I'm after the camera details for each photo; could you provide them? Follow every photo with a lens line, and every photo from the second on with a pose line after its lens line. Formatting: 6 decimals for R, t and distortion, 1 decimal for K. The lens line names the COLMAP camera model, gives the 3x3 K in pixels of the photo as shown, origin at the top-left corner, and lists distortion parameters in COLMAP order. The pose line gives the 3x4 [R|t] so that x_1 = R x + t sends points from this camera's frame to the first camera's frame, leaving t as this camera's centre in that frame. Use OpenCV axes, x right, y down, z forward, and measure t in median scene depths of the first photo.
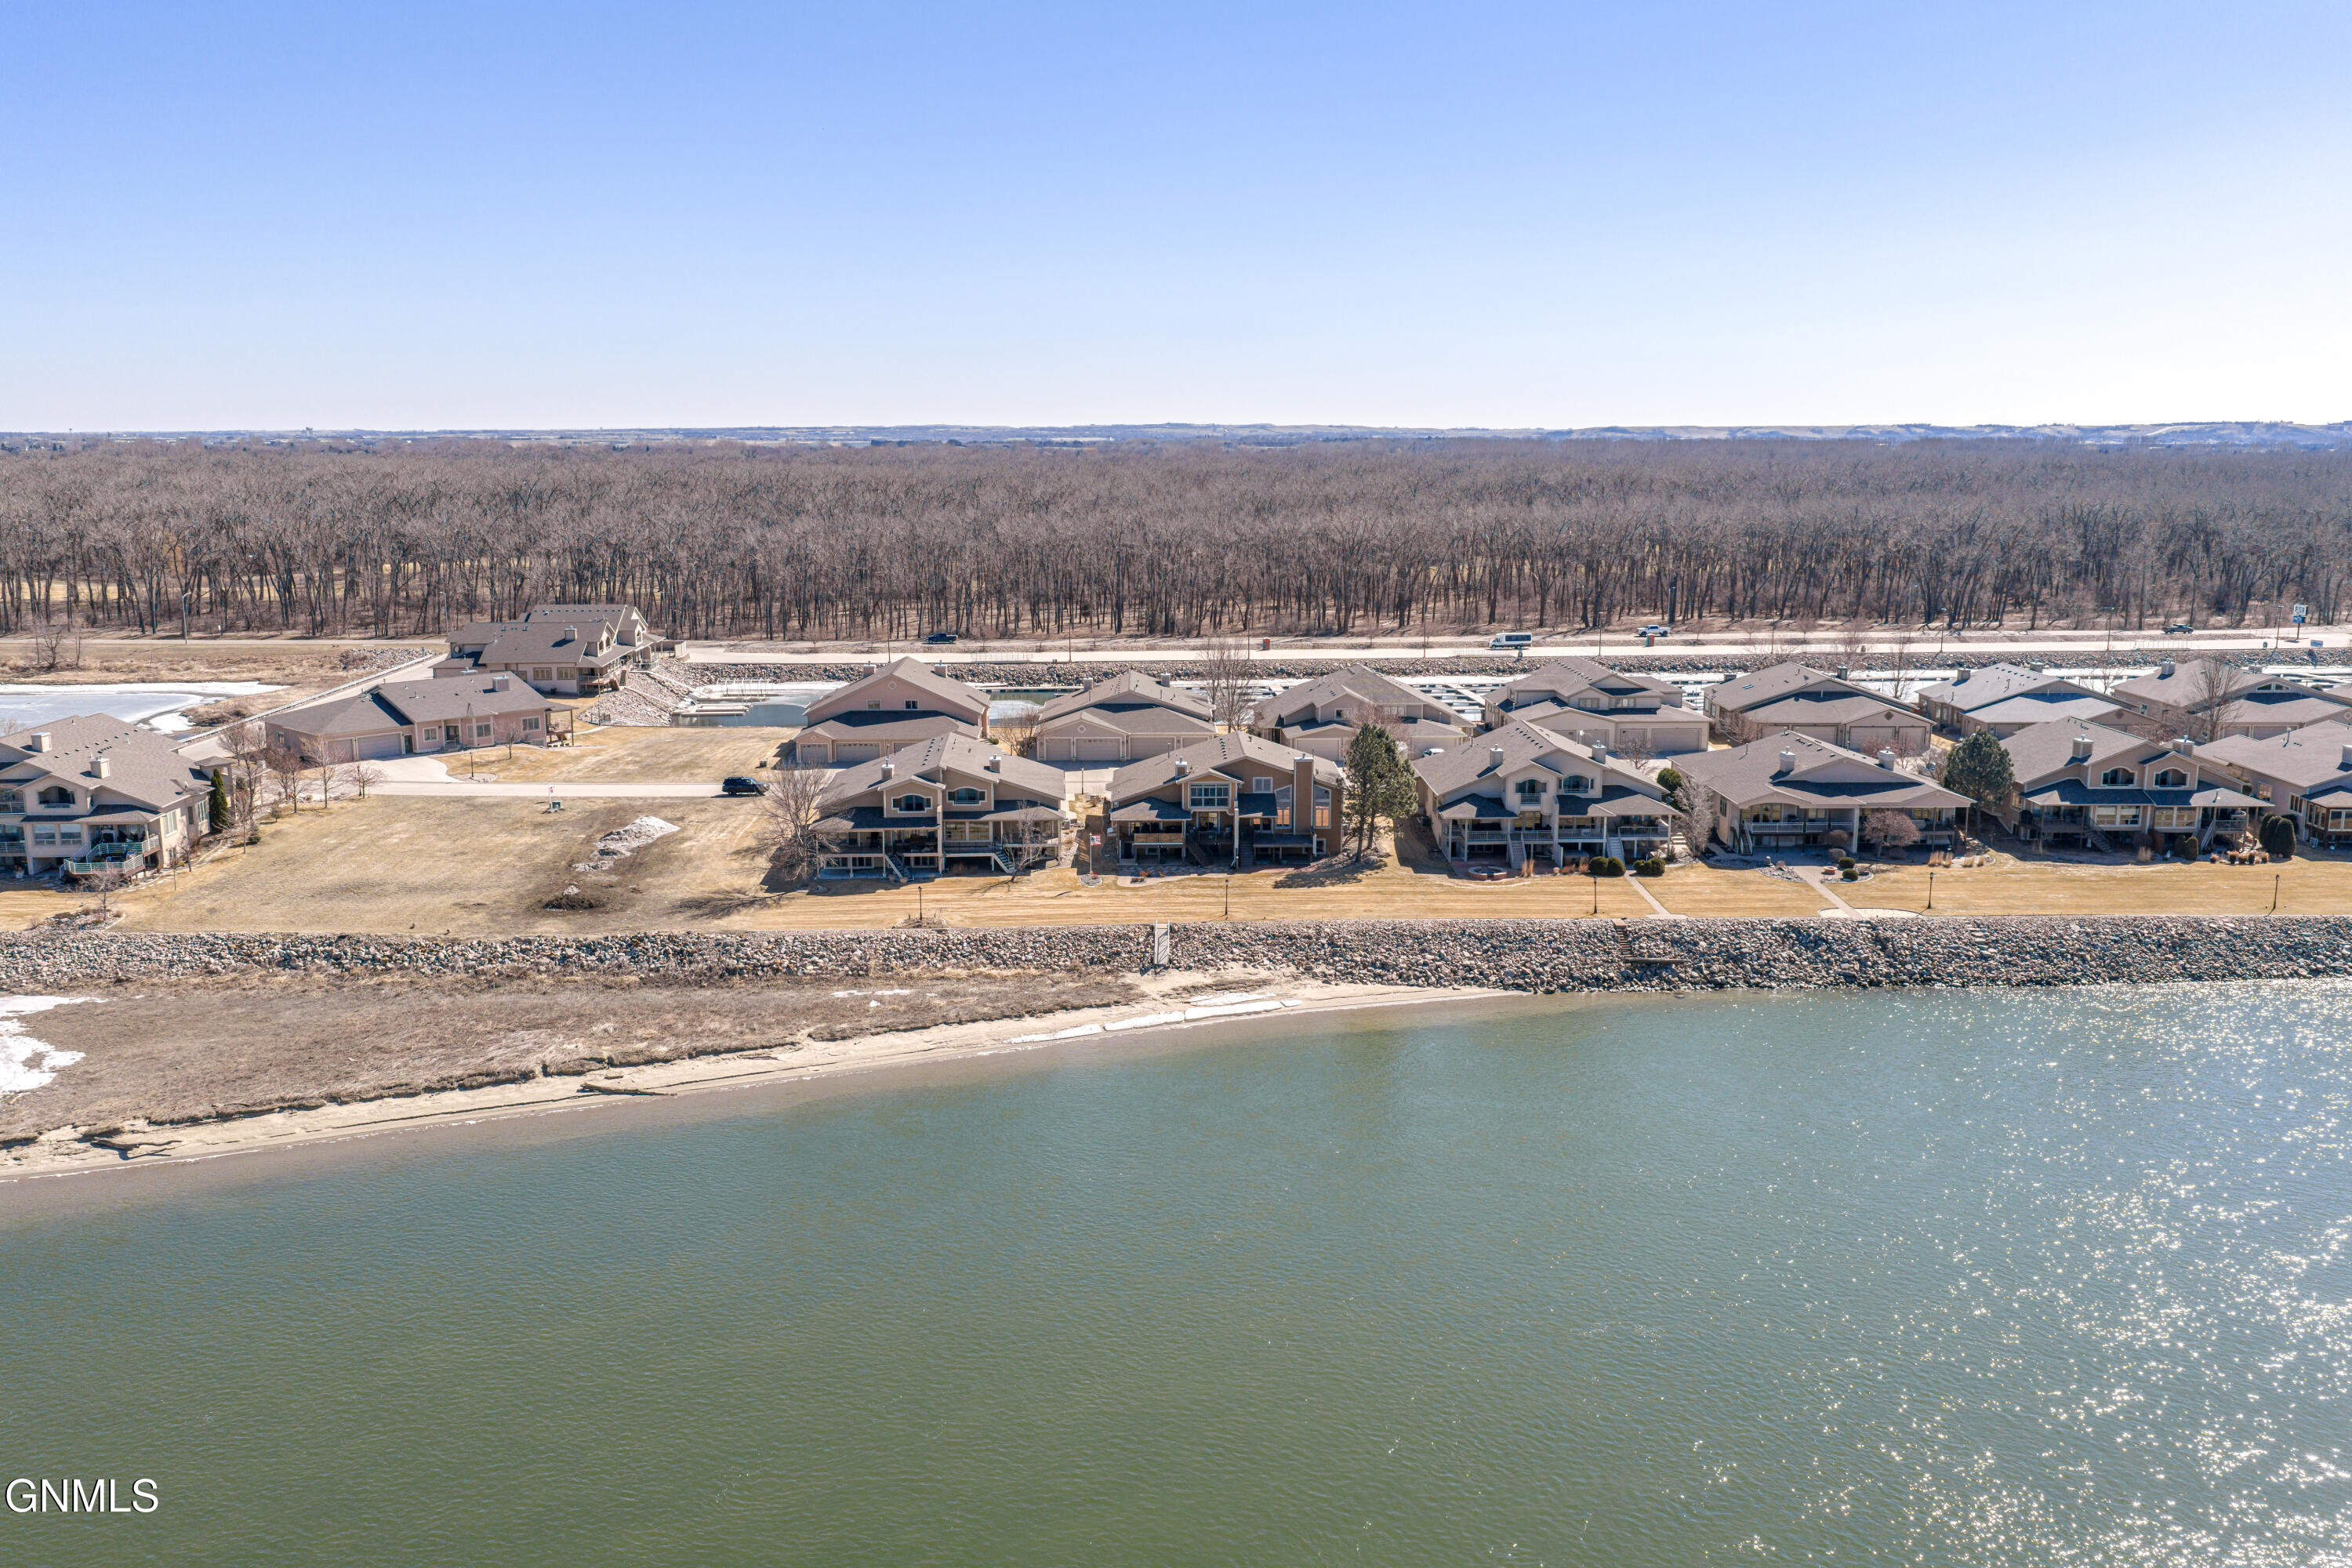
lens RADIAL K [[1939.3, 0, 1176.0], [0, 1939.3, 784.0], [0, 0, 1]] dist [0.006945, -0.004105]
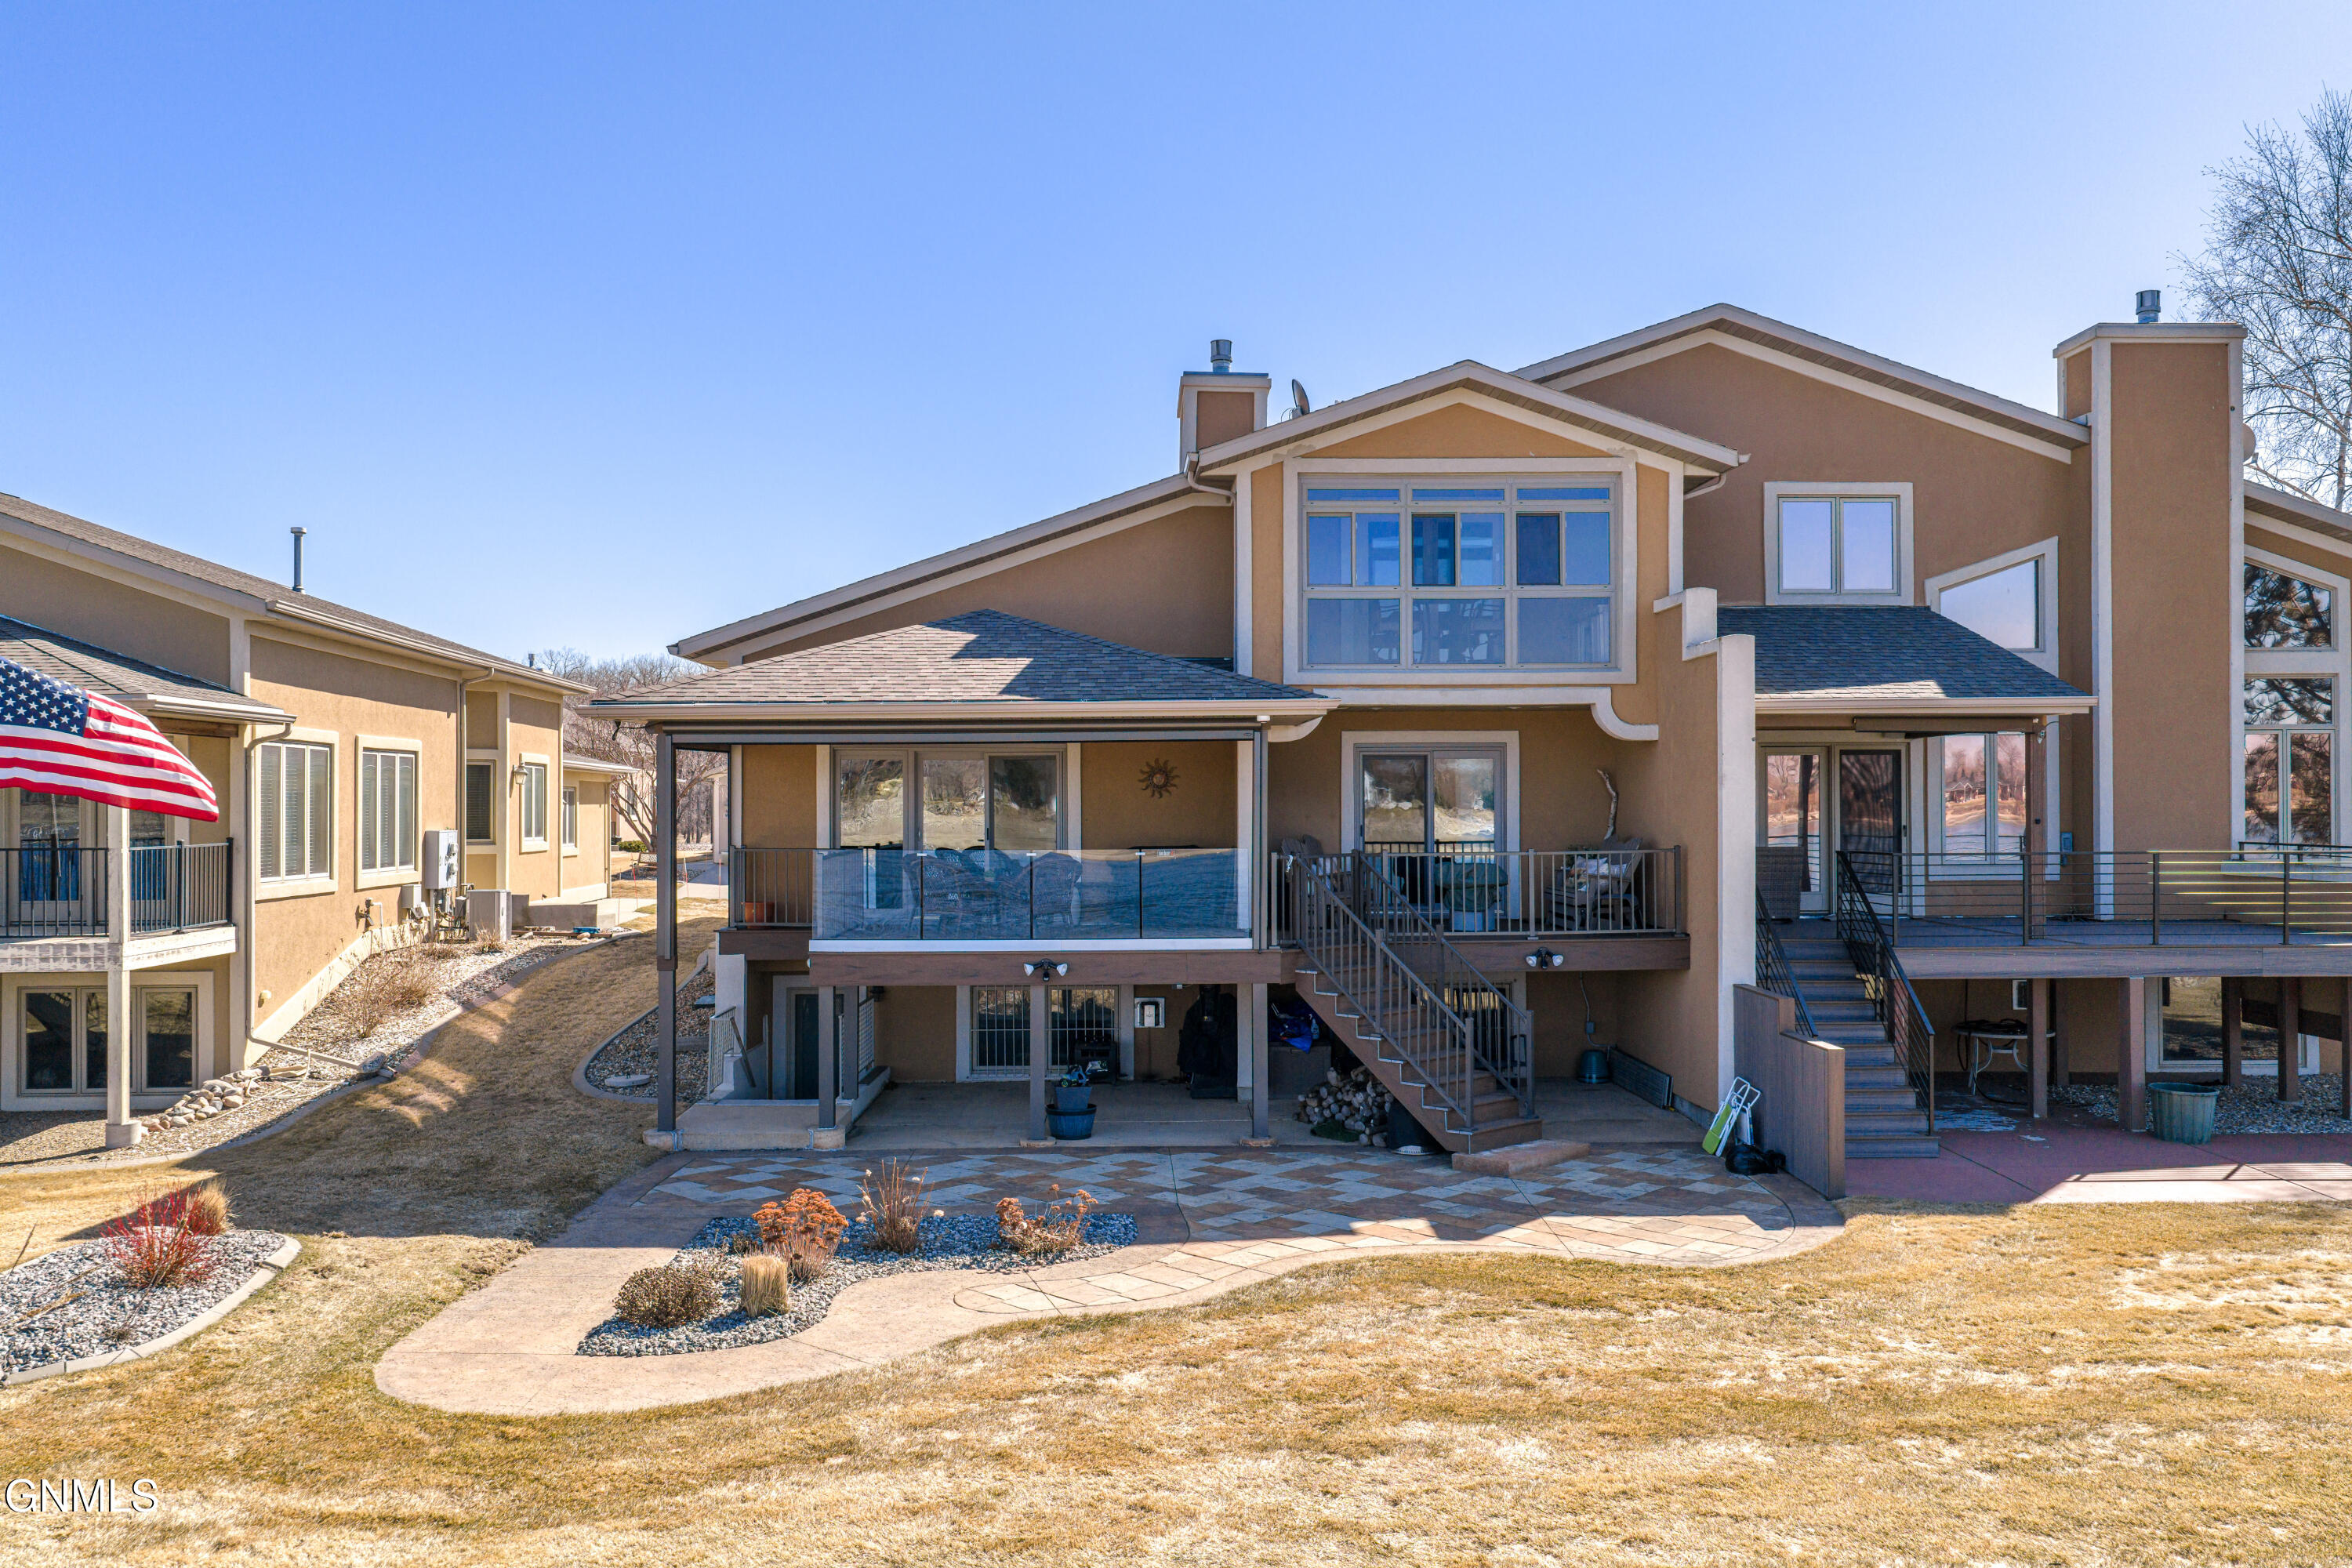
lens RADIAL K [[1911.0, 0, 1176.0], [0, 1911.0, 784.0], [0, 0, 1]] dist [0.021454, -0.000154]
pose [[0.999966, -0.001722, 0.008013, -0.001287], [0.003211, 0.981830, -0.189734, 0.043493], [-0.007541, 0.189753, 0.981803, 0.912808]]
